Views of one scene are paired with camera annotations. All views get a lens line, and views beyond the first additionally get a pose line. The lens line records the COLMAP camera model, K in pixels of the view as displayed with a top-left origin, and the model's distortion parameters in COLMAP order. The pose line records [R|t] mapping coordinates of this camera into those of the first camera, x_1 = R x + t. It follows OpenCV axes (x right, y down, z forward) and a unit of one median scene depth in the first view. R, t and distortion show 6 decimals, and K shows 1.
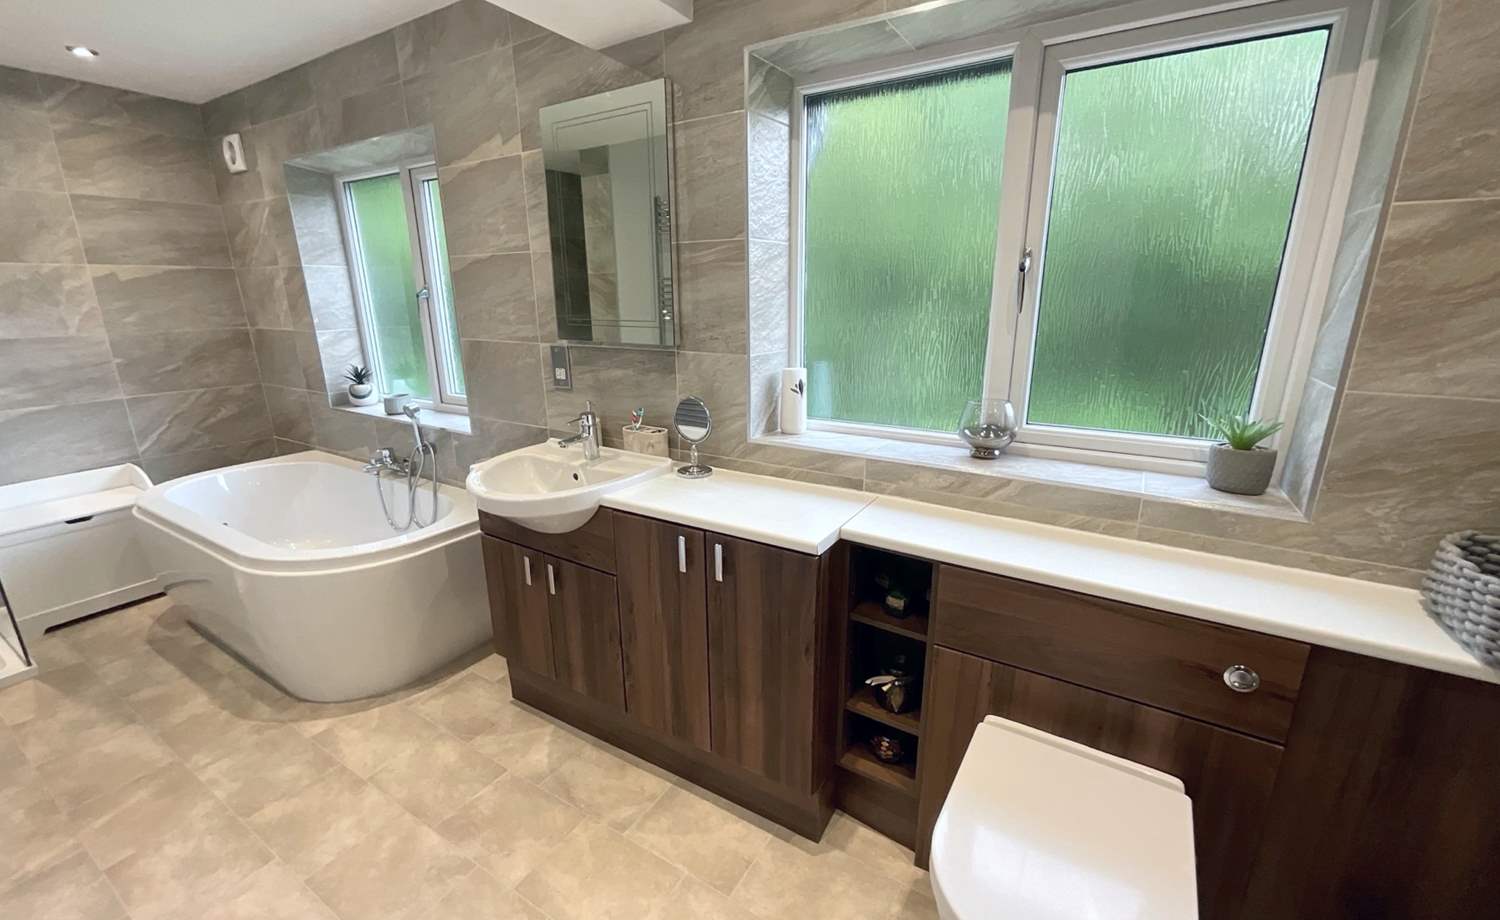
lens RADIAL K [[607.5, 0, 747.9], [0, 607.5, 462.5], [0, 0, 1]] dist [-0.002730, -0.000688]
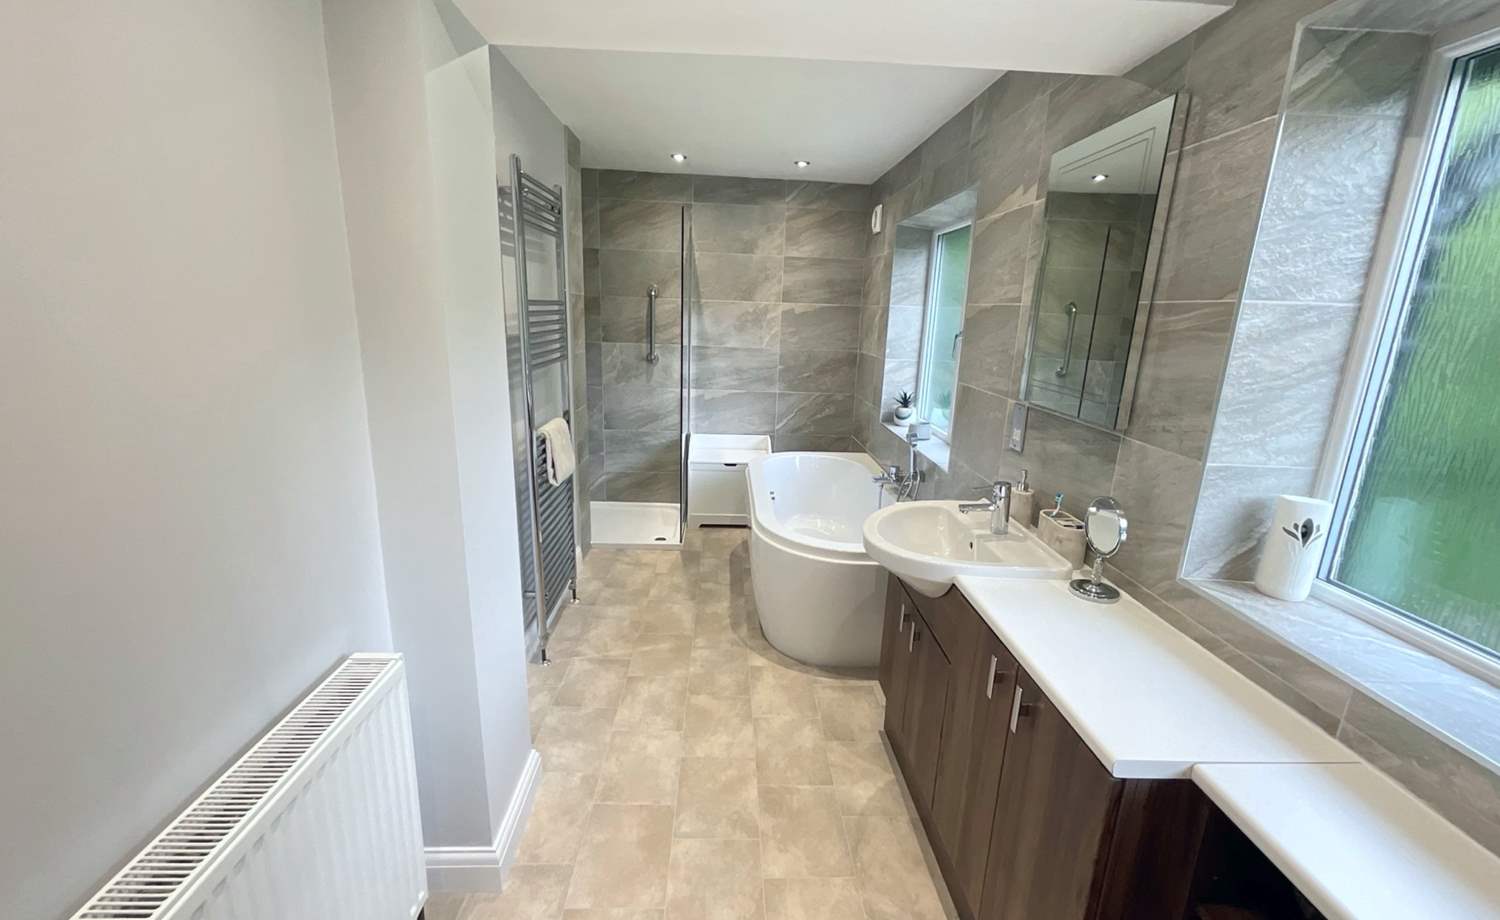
lens RADIAL K [[607.5, 0, 750.5], [0, 607.5, 462.3], [0, 0, 1]] dist [-0.002730, -0.000688]
pose [[0.553510, 0.227301, -0.801225, 0.236088], [-0.260564, 0.961003, 0.092623, -0.093541], [0.791033, 0.157503, 0.591151, 0.156040]]
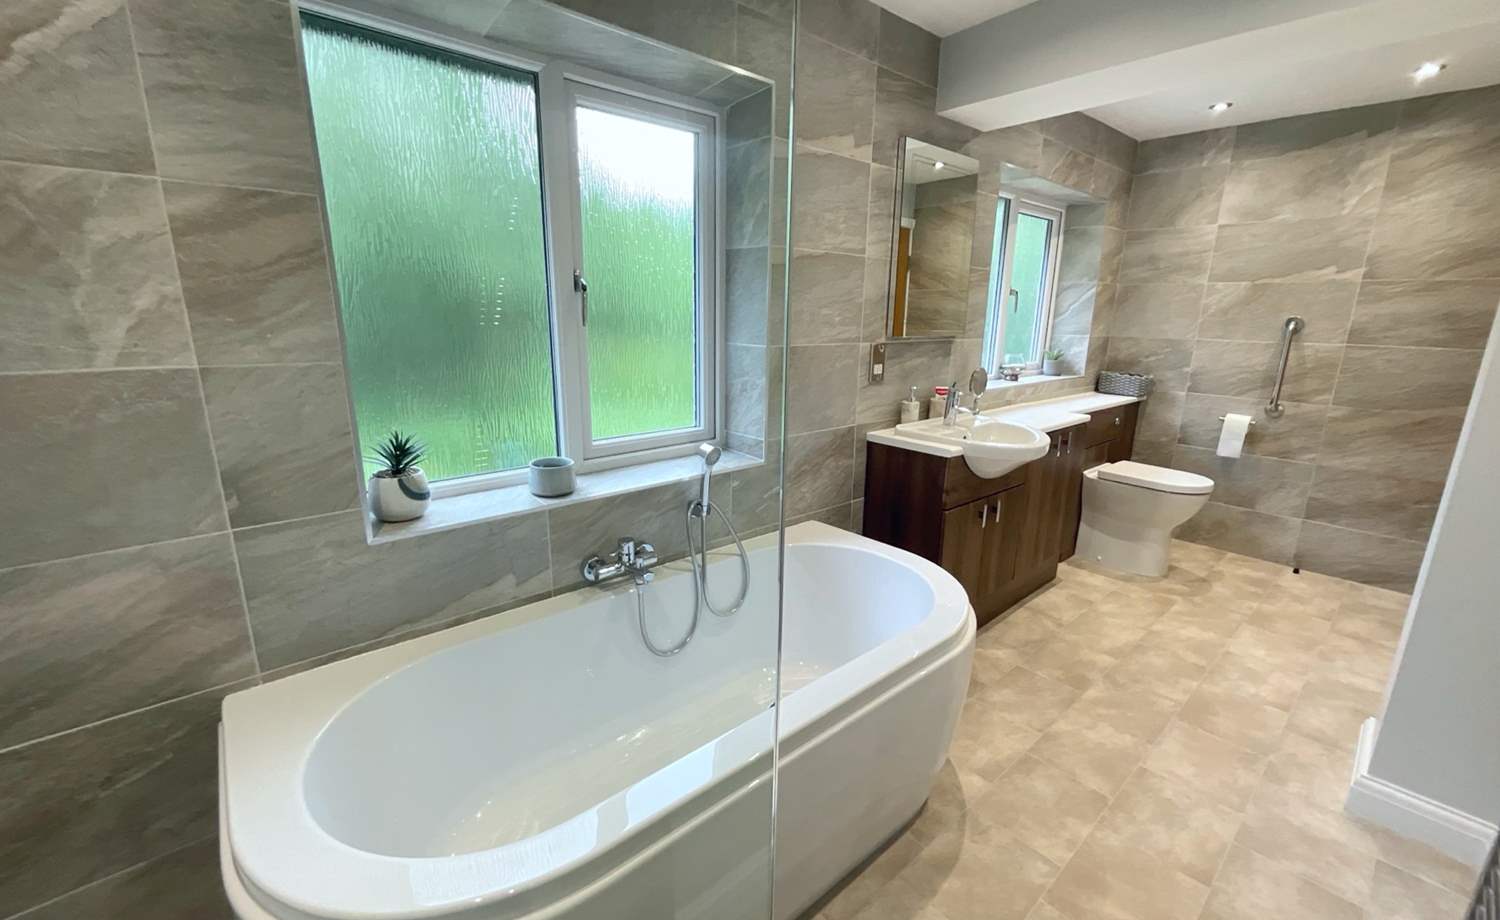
lens RADIAL K [[607.5, 0, 742.9], [0, 607.5, 476.1], [0, 0, 1]] dist [-0.002730, -0.000688]
pose [[0.304312, -0.230865, 0.924173, -1.583331], [0.253429, 0.954843, 0.155078, -0.211869], [-0.918242, 0.187020, 0.349078, 0.955883]]
